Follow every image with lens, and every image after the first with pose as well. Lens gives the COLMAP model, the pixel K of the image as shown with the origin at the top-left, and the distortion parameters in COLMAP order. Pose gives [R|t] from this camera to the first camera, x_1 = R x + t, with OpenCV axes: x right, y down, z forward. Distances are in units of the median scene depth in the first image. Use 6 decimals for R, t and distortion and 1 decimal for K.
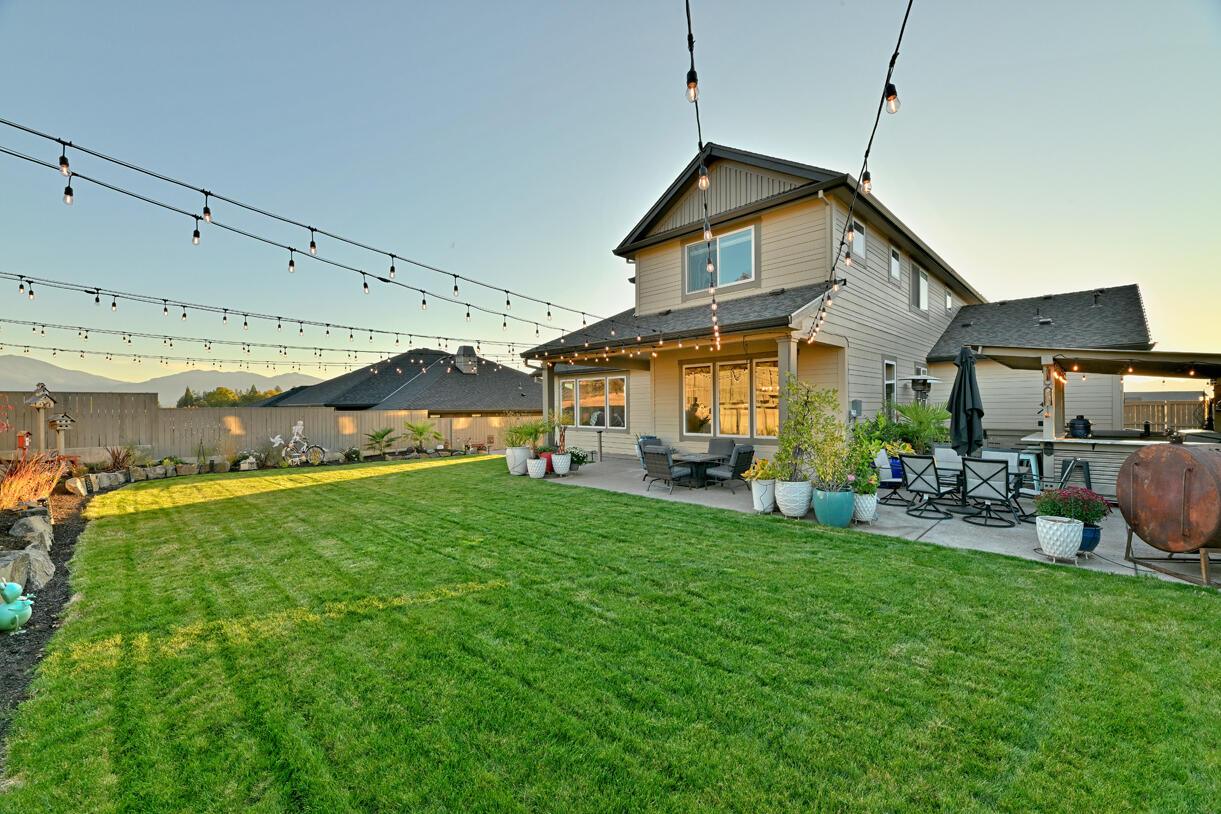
lens RADIAL K [[496.7, 0, 610.5], [0, 496.7, 407.0], [0, 0, 1]] dist [-0.001396, -0.000243]
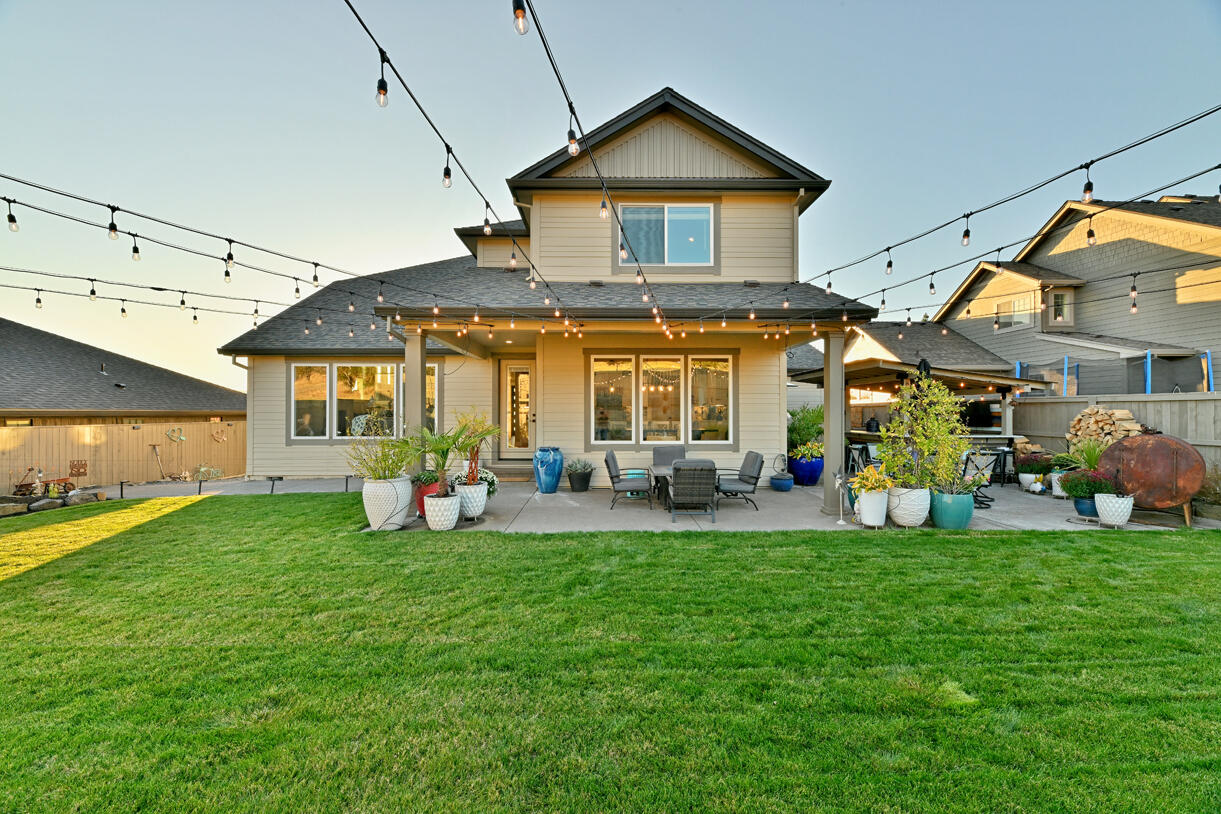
lens RADIAL K [[496.7, 0, 610.5], [0, 496.7, 407.0], [0, 0, 1]] dist [-0.001396, -0.000243]
pose [[0.696913, 0.008175, 0.717109, -0.447120], [-0.004883, 0.999966, -0.006655, 0.003792], [-0.717139, 0.001137, 0.696929, 0.485760]]
